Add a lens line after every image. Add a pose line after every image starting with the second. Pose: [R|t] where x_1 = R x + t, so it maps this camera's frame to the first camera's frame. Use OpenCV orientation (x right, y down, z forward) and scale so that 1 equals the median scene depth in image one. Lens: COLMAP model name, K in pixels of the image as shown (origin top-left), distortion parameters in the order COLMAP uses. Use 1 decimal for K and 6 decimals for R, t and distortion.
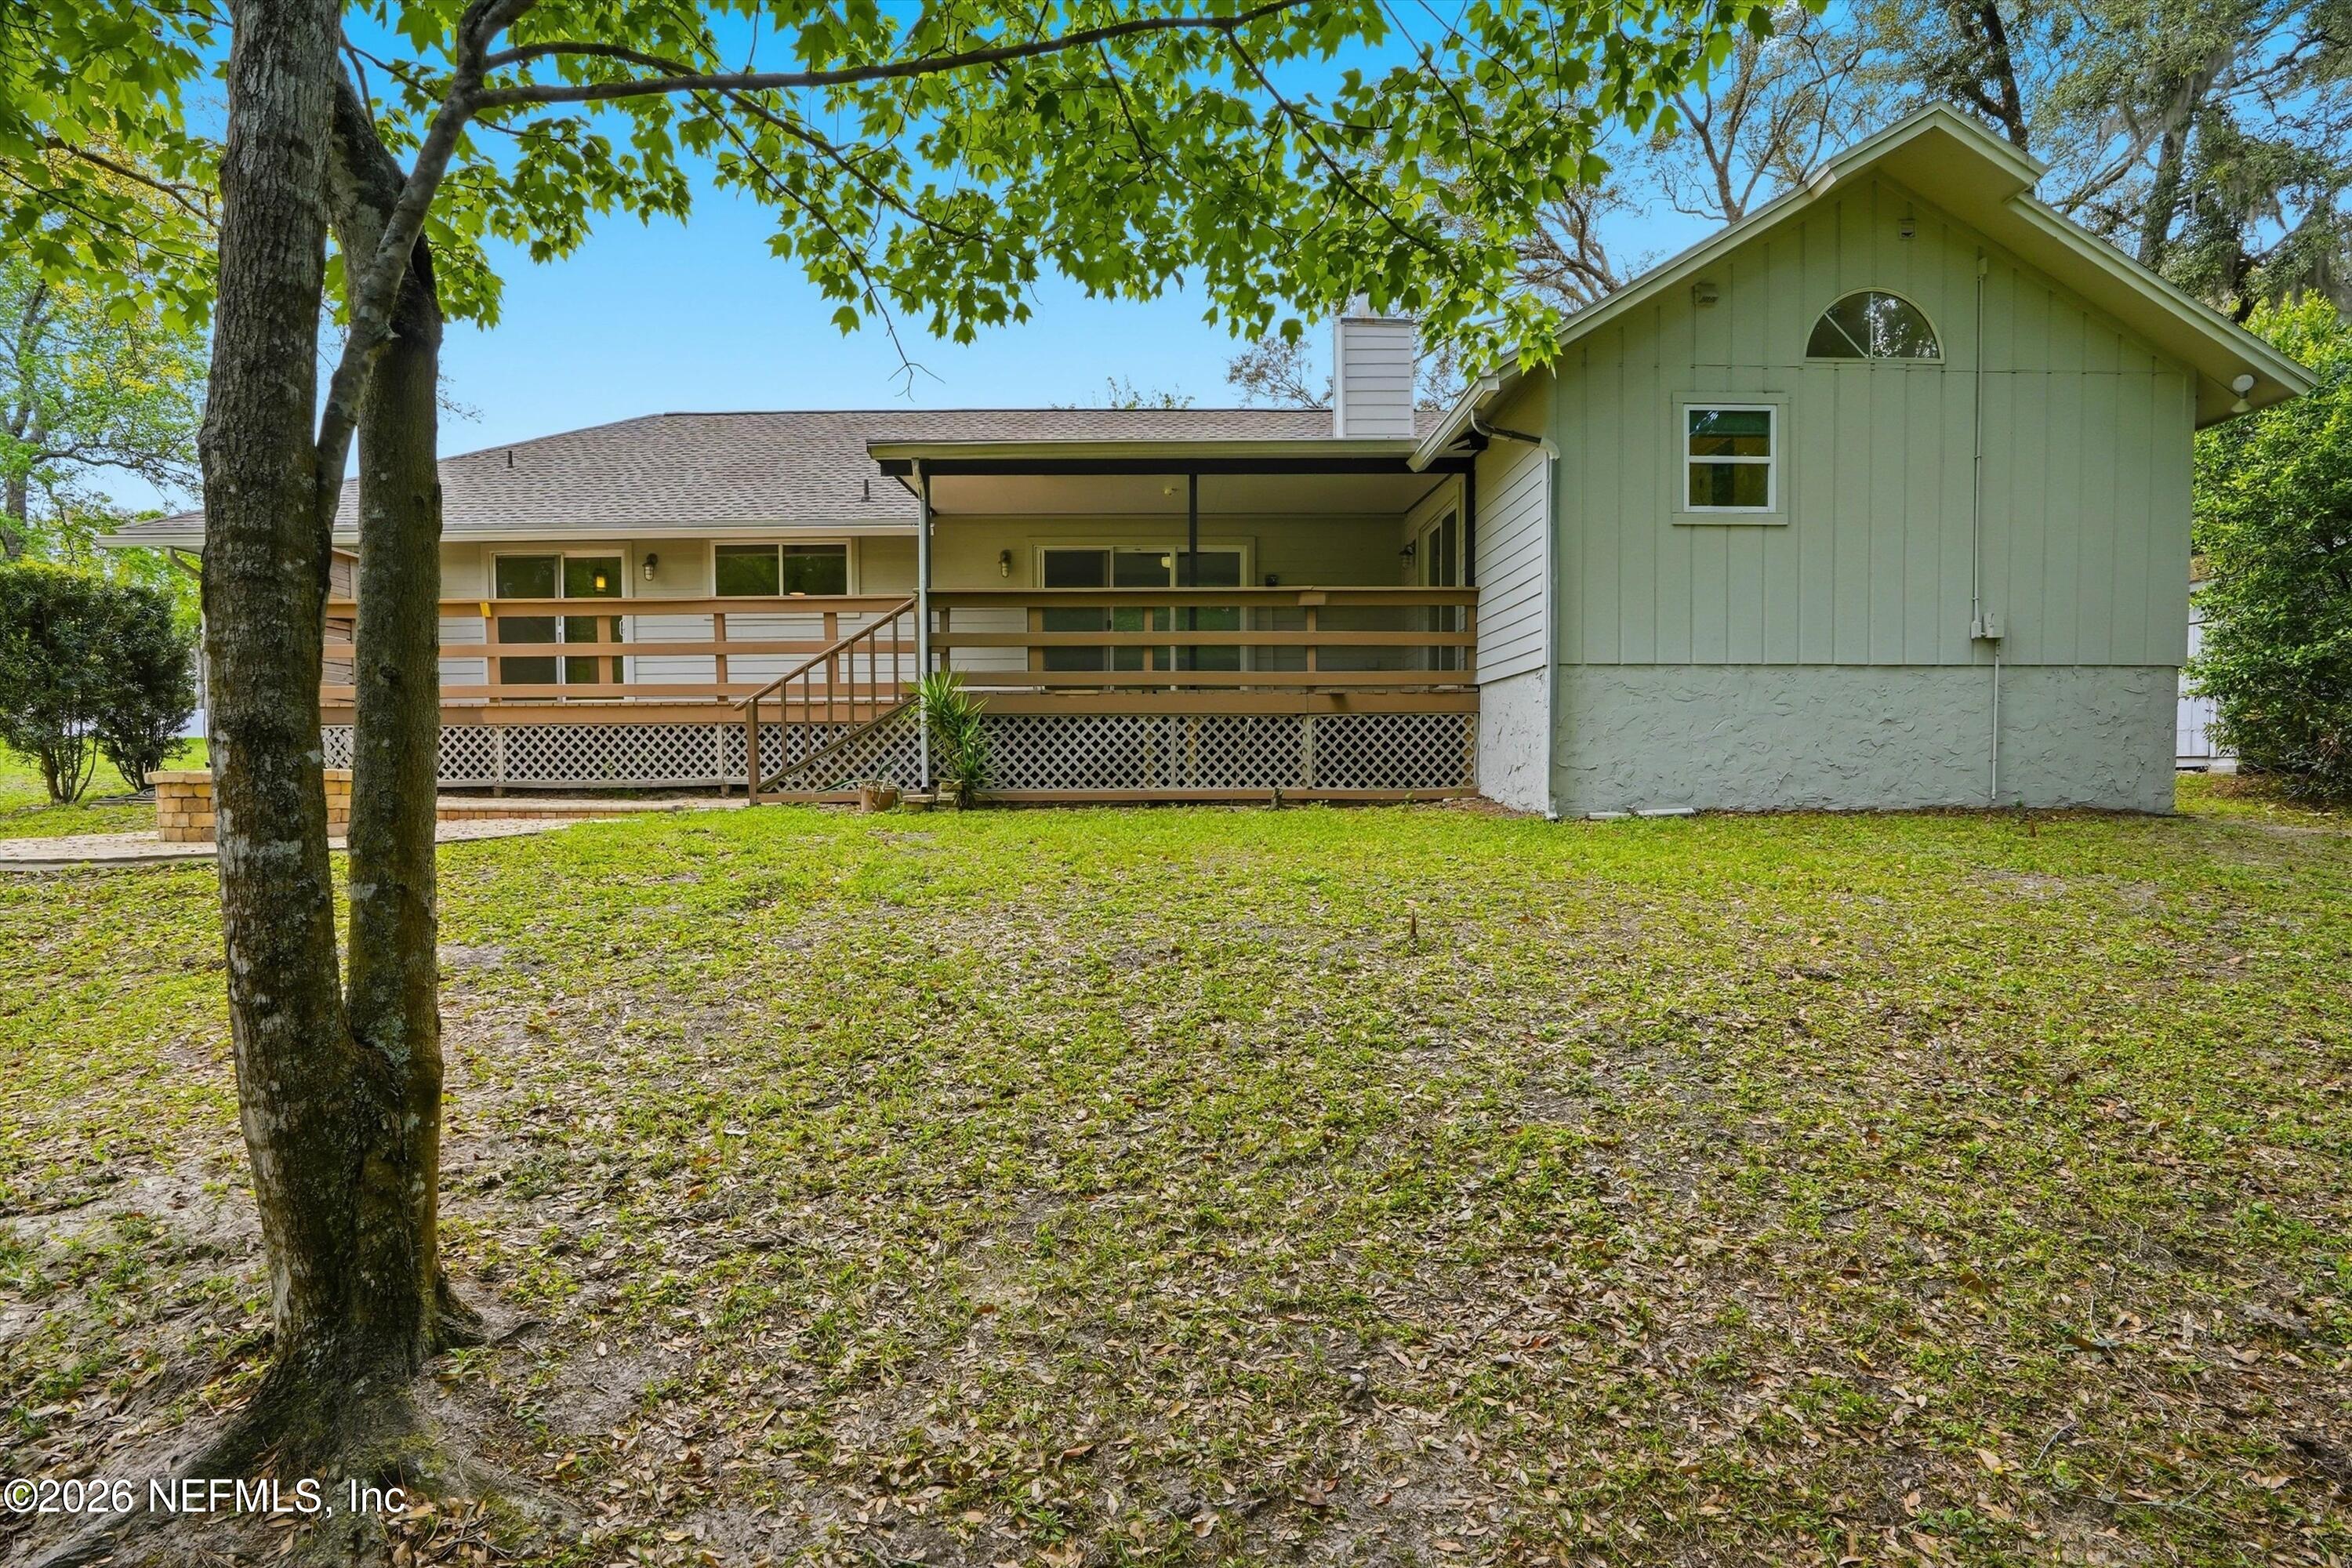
lens RADIAL K [[1105.0, 0, 1176.0], [0, 1105.0, 784.0], [0, 0, 1]] dist [-0.060294, 0.018708]
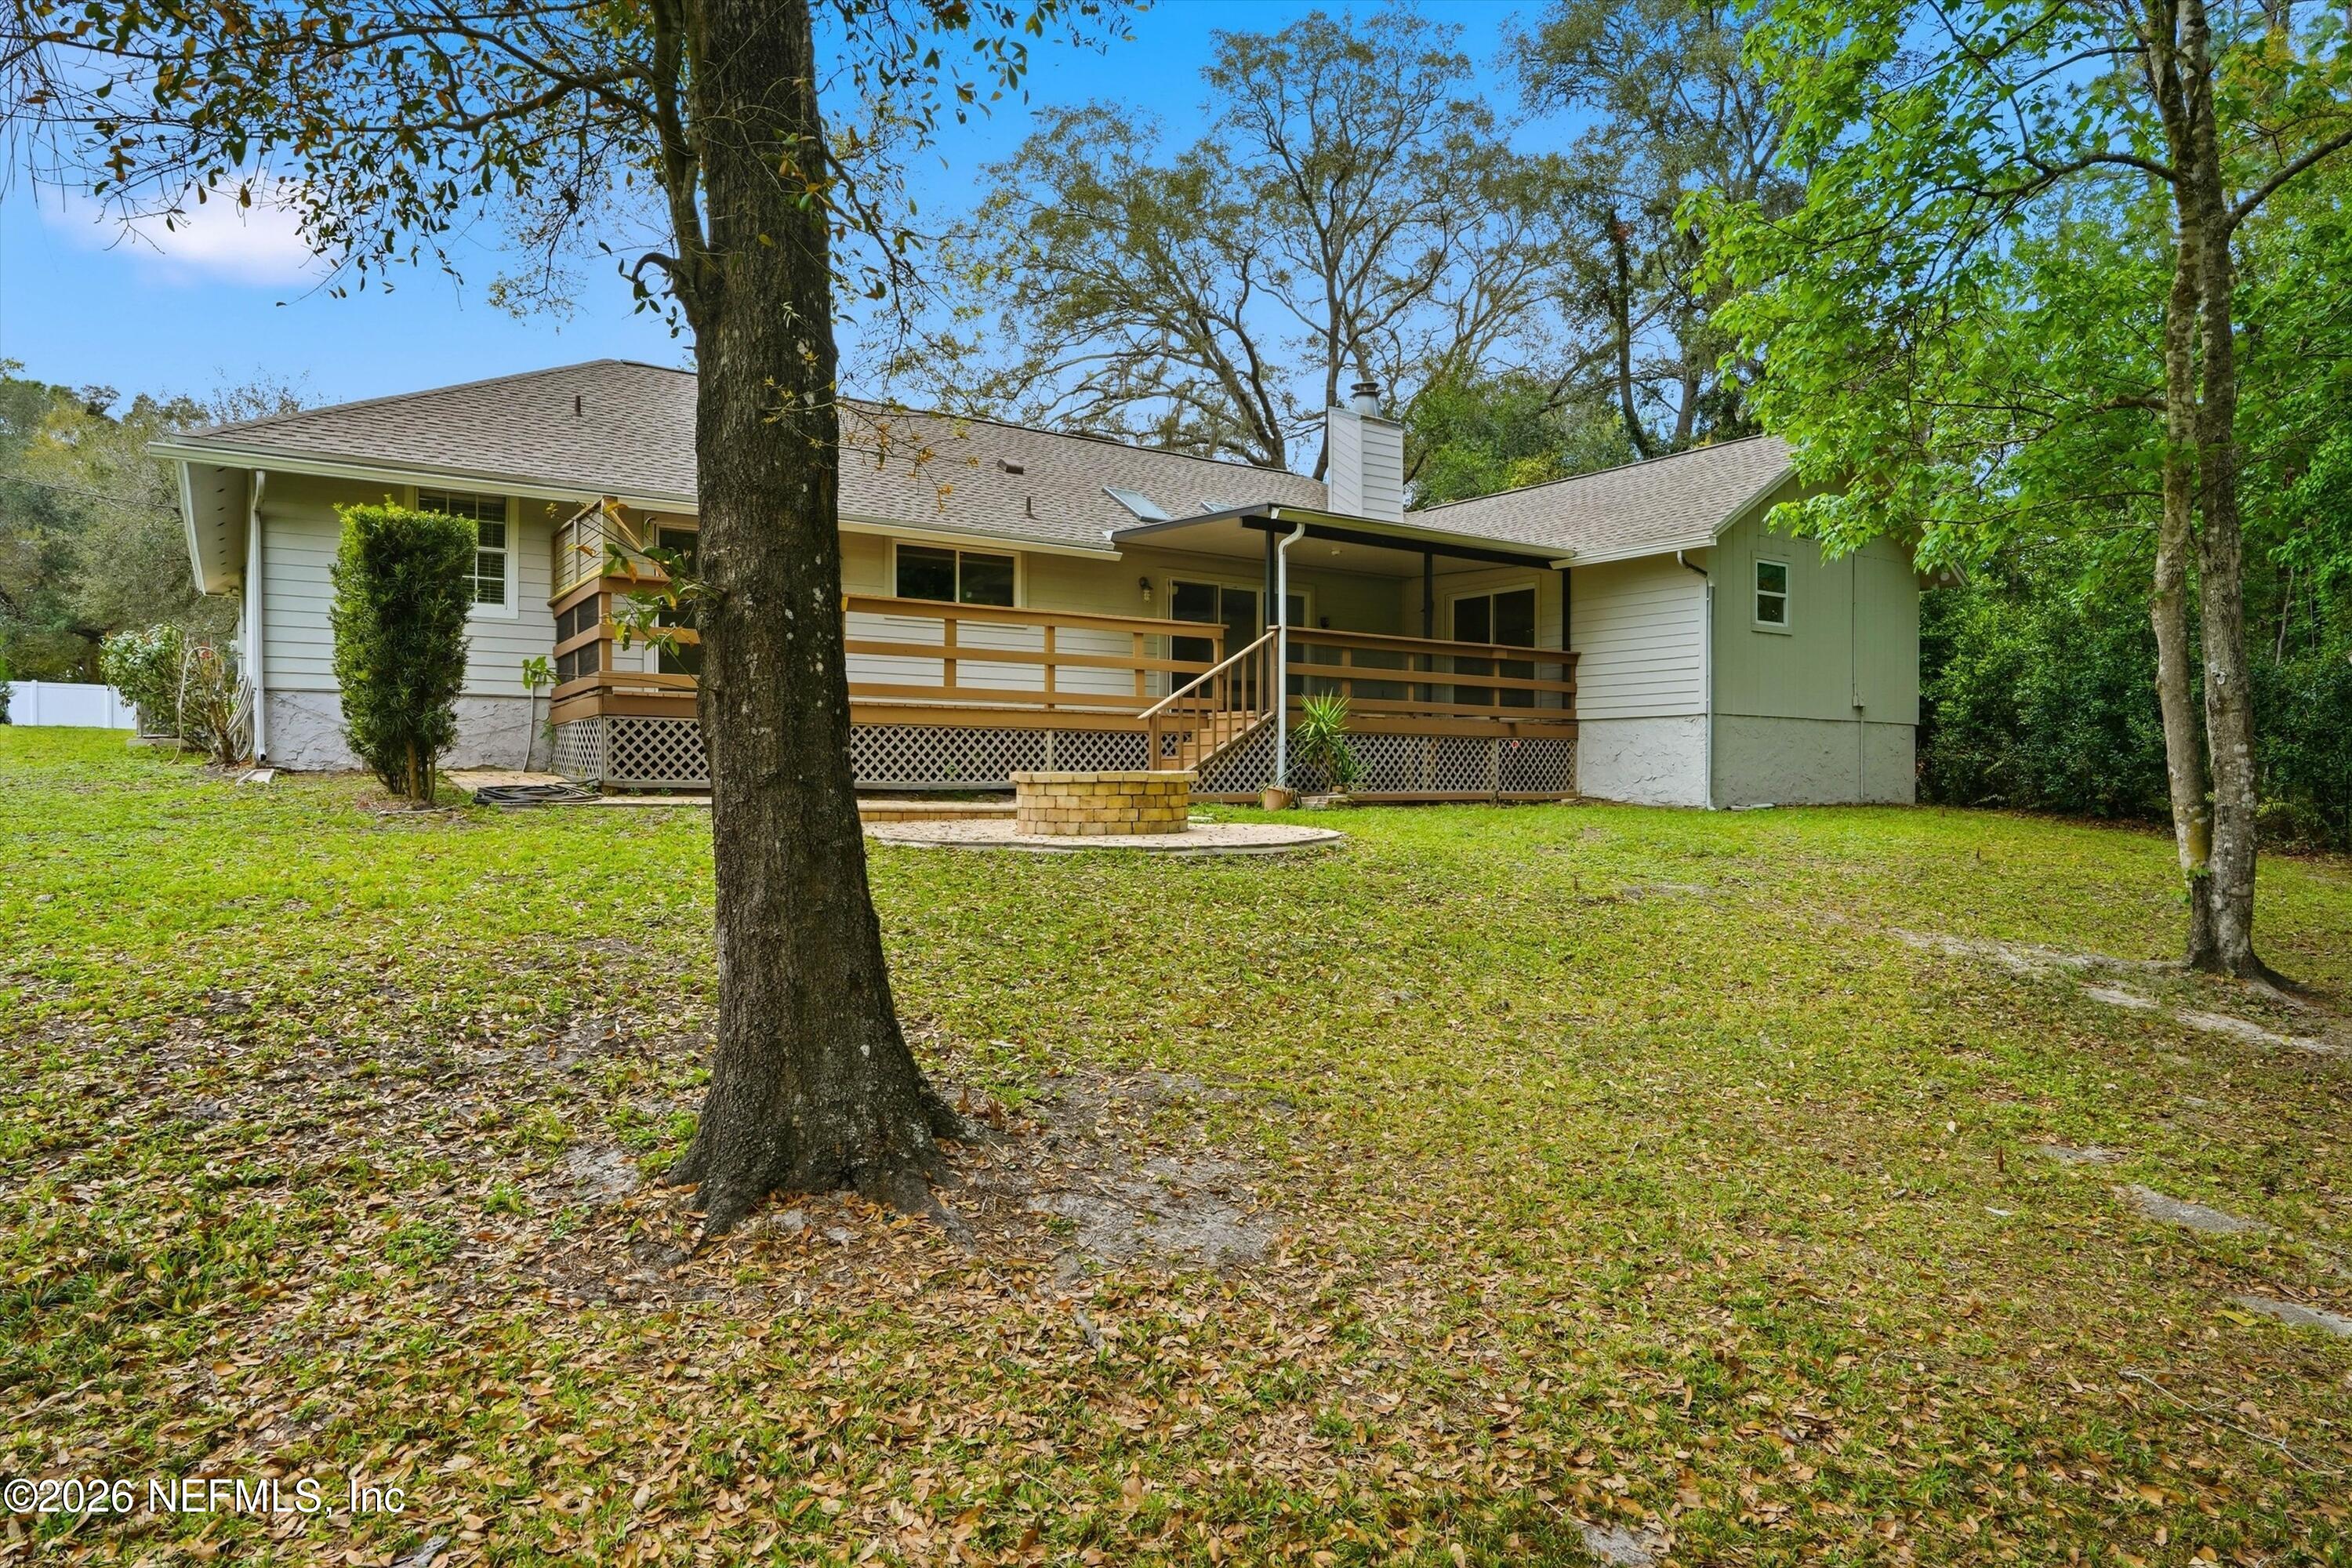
lens RADIAL K [[1040.7, 0, 1373.6], [0, 1040.7, 772.4], [0, 0, 1]] dist [-0.002134, -0.000014]
pose [[0.848968, 0.011057, 0.528329, -0.698683], [-0.001093, 0.999816, -0.019169, 0.005625], [-0.528443, 0.015697, 0.848823, -0.025115]]
